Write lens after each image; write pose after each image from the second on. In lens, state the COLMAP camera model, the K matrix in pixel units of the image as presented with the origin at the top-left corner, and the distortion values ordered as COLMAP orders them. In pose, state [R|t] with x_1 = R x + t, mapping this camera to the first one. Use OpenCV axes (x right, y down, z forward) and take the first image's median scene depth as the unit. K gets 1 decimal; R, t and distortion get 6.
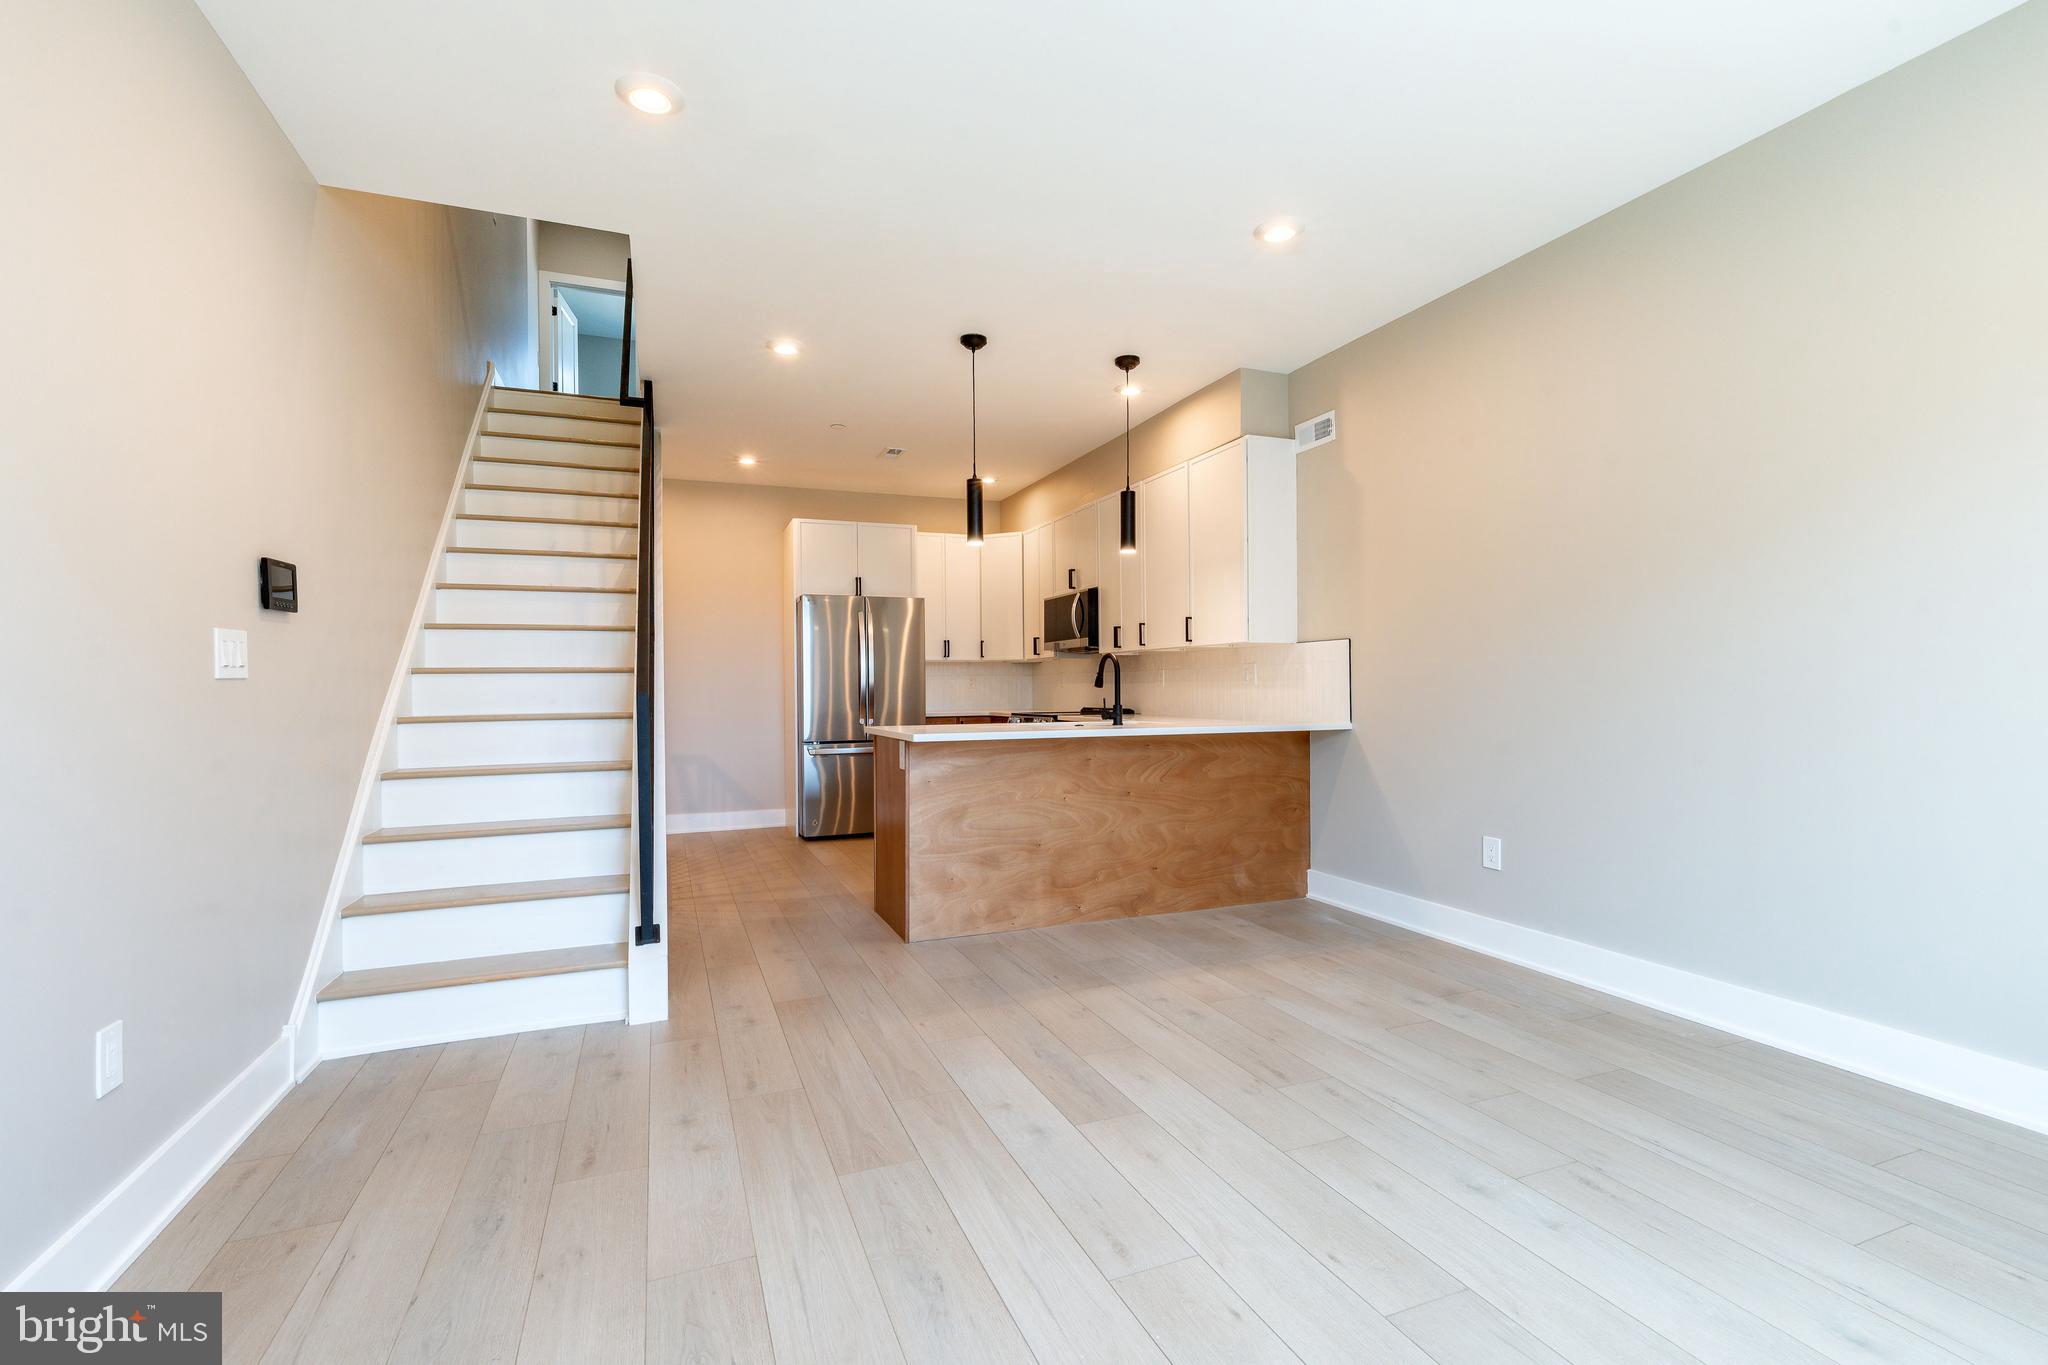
lens RADIAL K [[942.1, 0, 1024.0], [0, 942.1, 682.5], [0, 0, 1]] dist [0.031436, 0.000206]
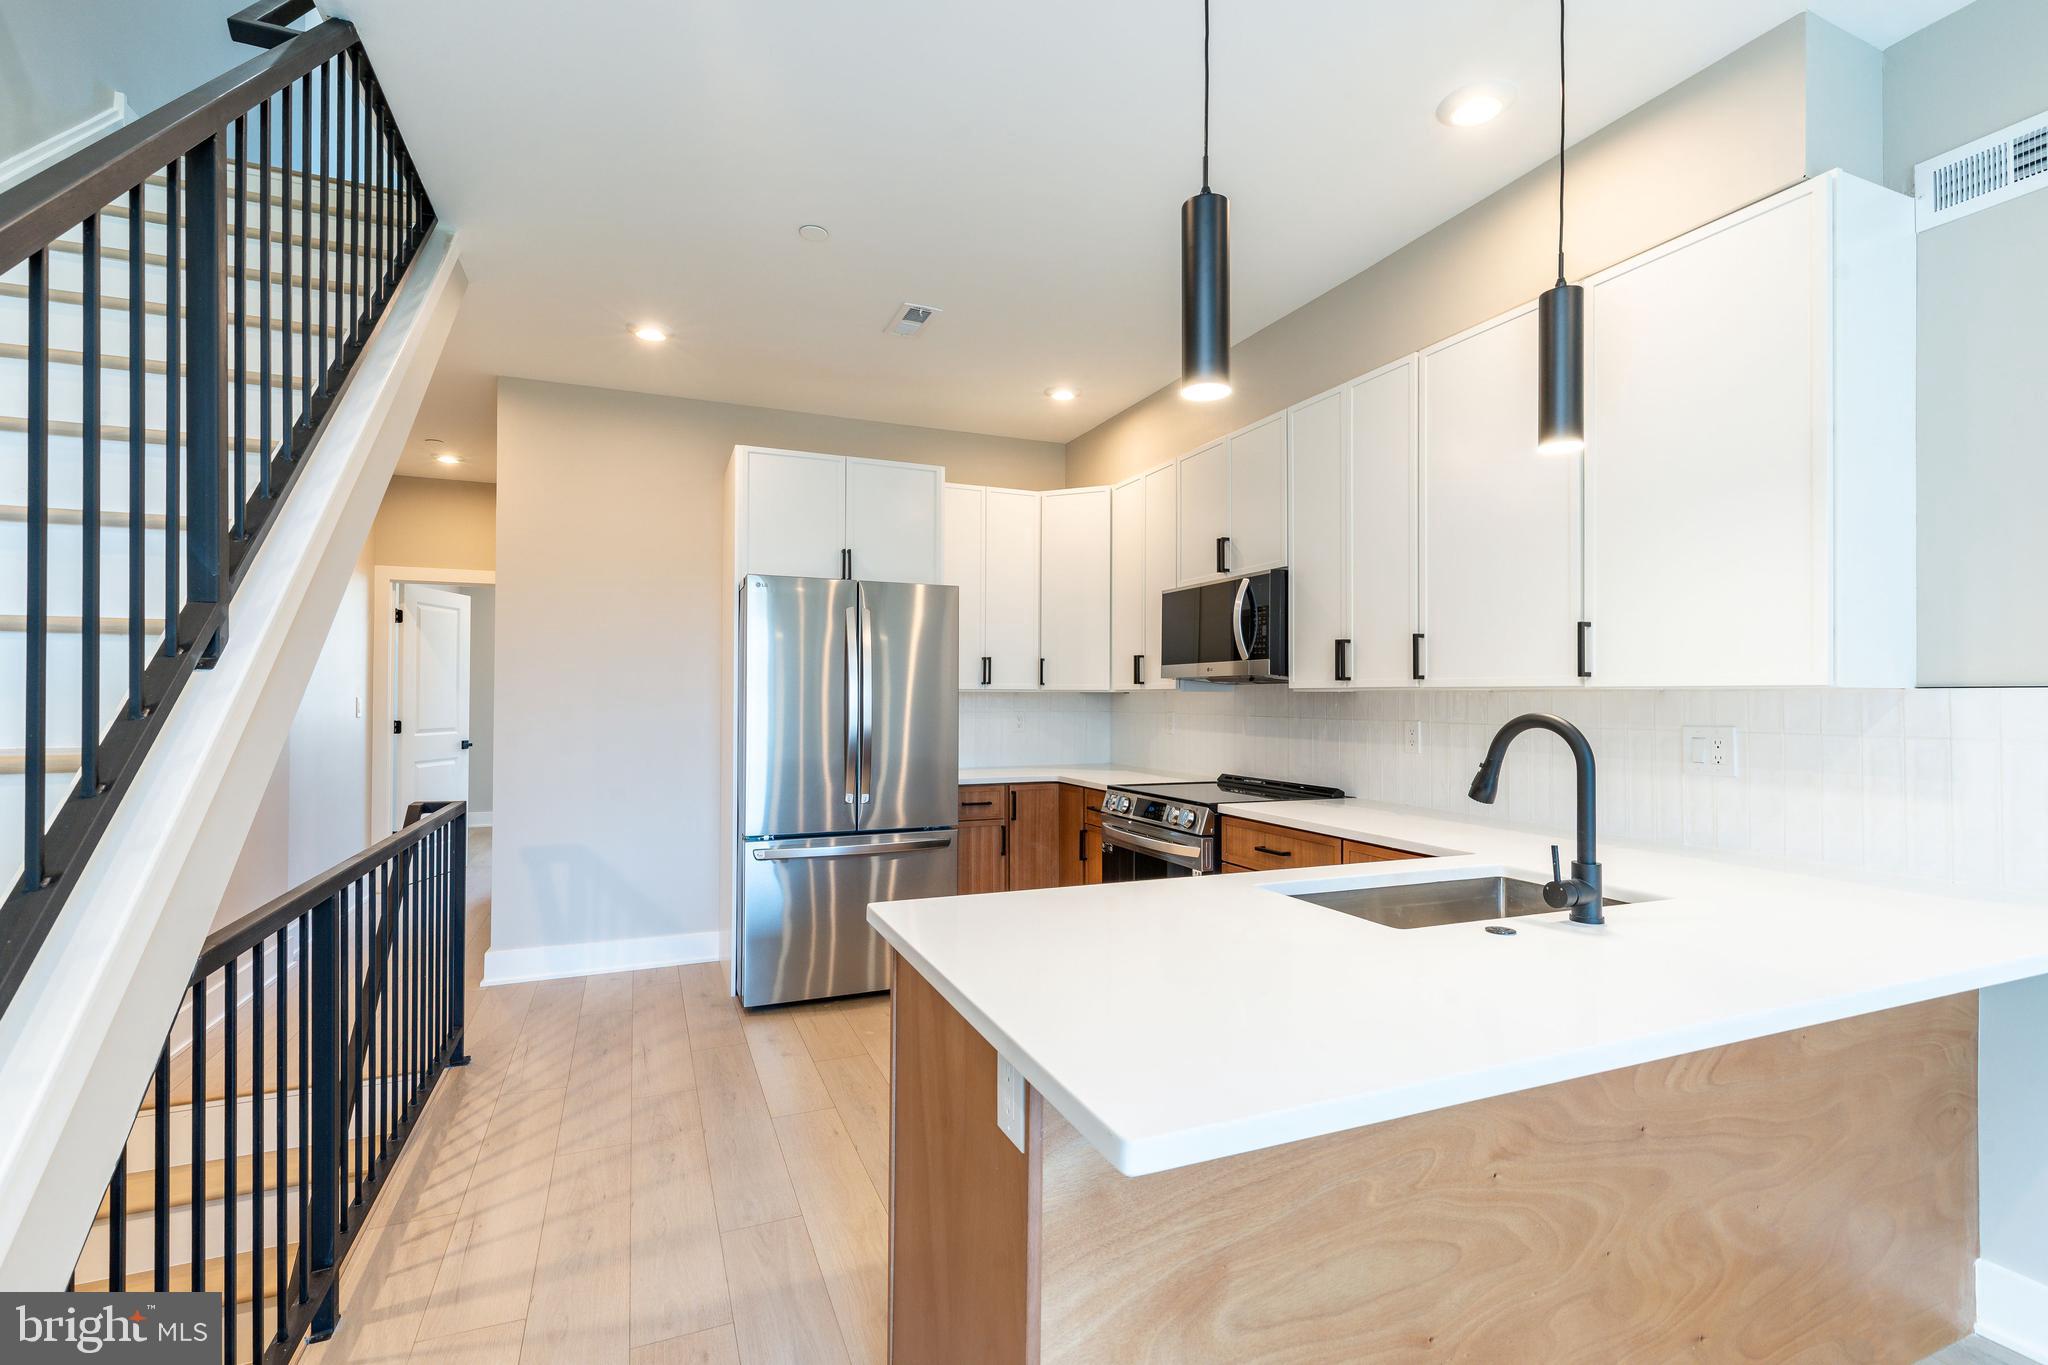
lens RADIAL K [[936.1, 0, 1033.0], [0, 936.1, 694.5], [0, 0, 1]] dist [0.030548, 0.000140]
pose [[0.999426, 0.014587, 0.030591, -0.079481], [-0.014666, 0.999890, 0.002353, -0.024935], [-0.030553, -0.002800, 0.999529, 0.429598]]
